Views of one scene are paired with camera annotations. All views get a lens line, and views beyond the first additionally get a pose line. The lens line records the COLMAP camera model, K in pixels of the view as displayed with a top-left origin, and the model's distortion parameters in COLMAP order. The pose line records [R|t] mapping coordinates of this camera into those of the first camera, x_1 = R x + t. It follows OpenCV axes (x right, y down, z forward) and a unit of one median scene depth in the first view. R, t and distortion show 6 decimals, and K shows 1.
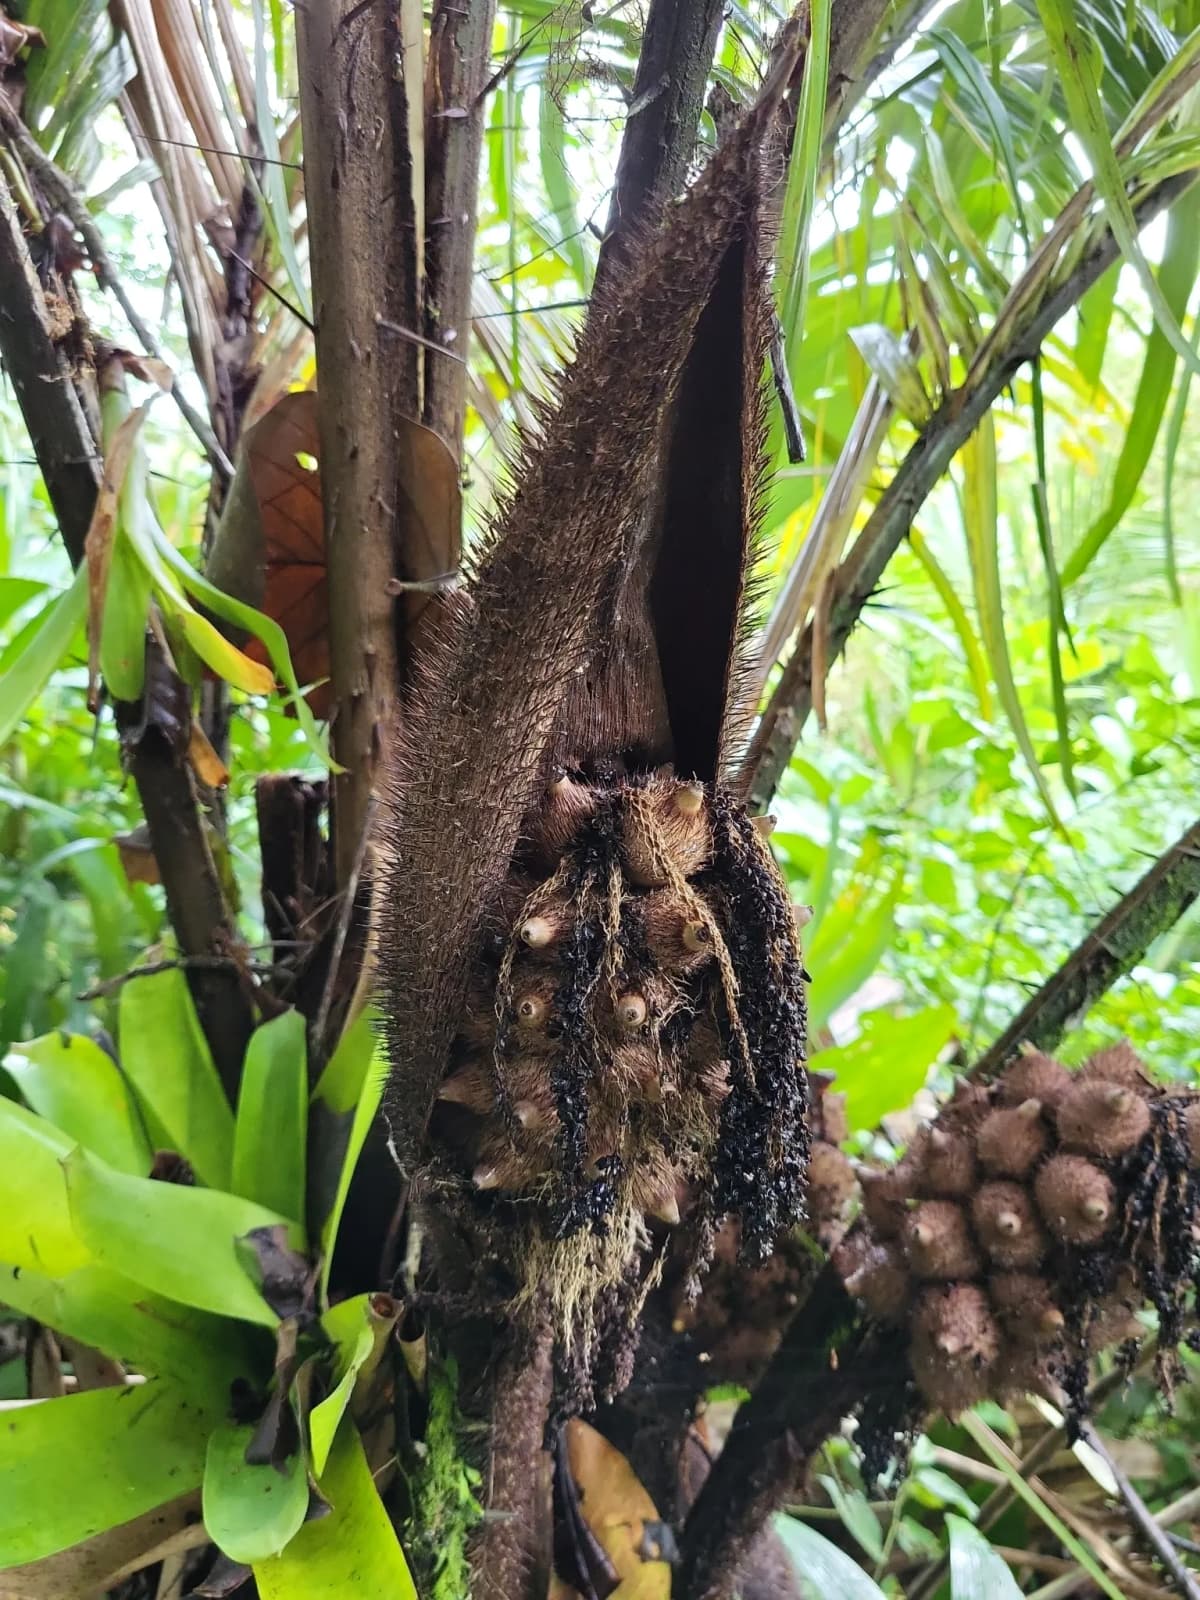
lens RADIAL K [[1206.6, 0, 596.1], [0, 1206.6, 808.8], [0, 0, 1]] dist [0.002401, -0.004769]
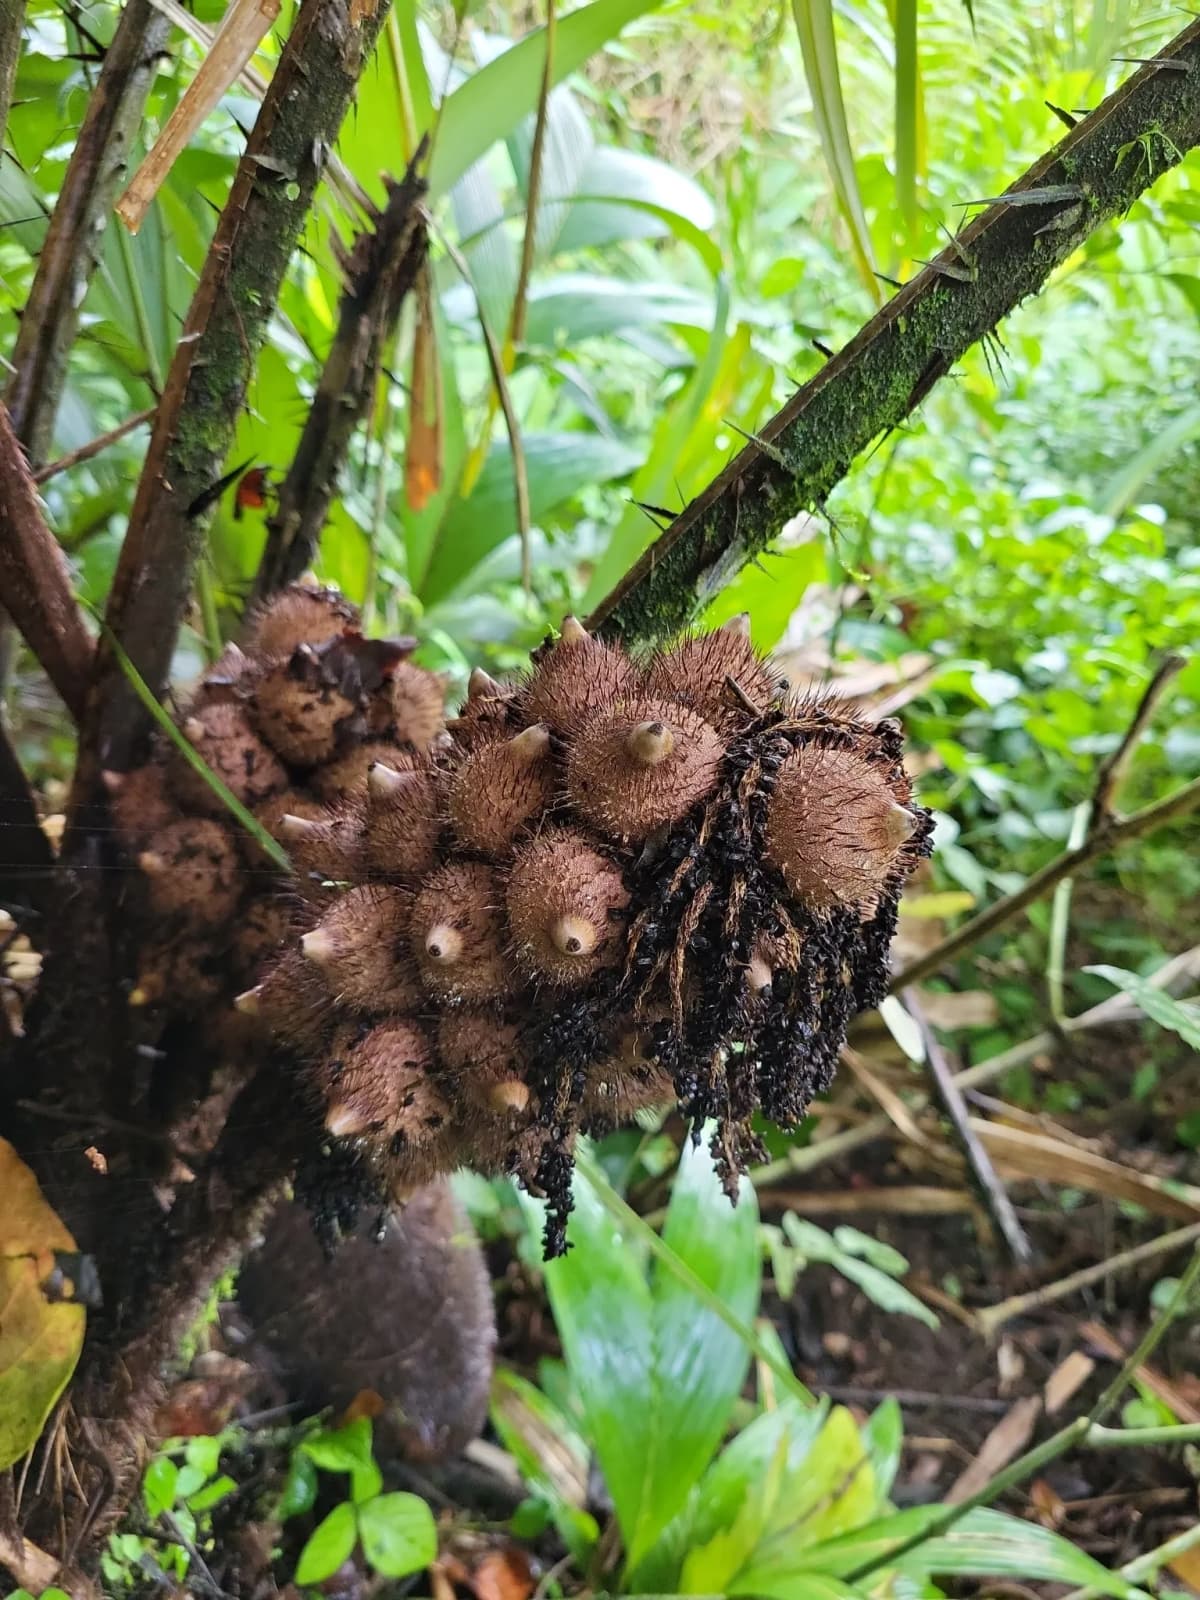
lens RADIAL K [[1206.6, 0, 606.8], [0, 1206.6, 797.9], [0, 0, 1]] dist [0.002401, -0.004769]
pose [[0.999040, 0.029493, 0.032378, 0.388385], [-0.039359, 0.928844, 0.368375, 0.070945], [-0.019209, -0.369296, 0.929113, 0.493284]]
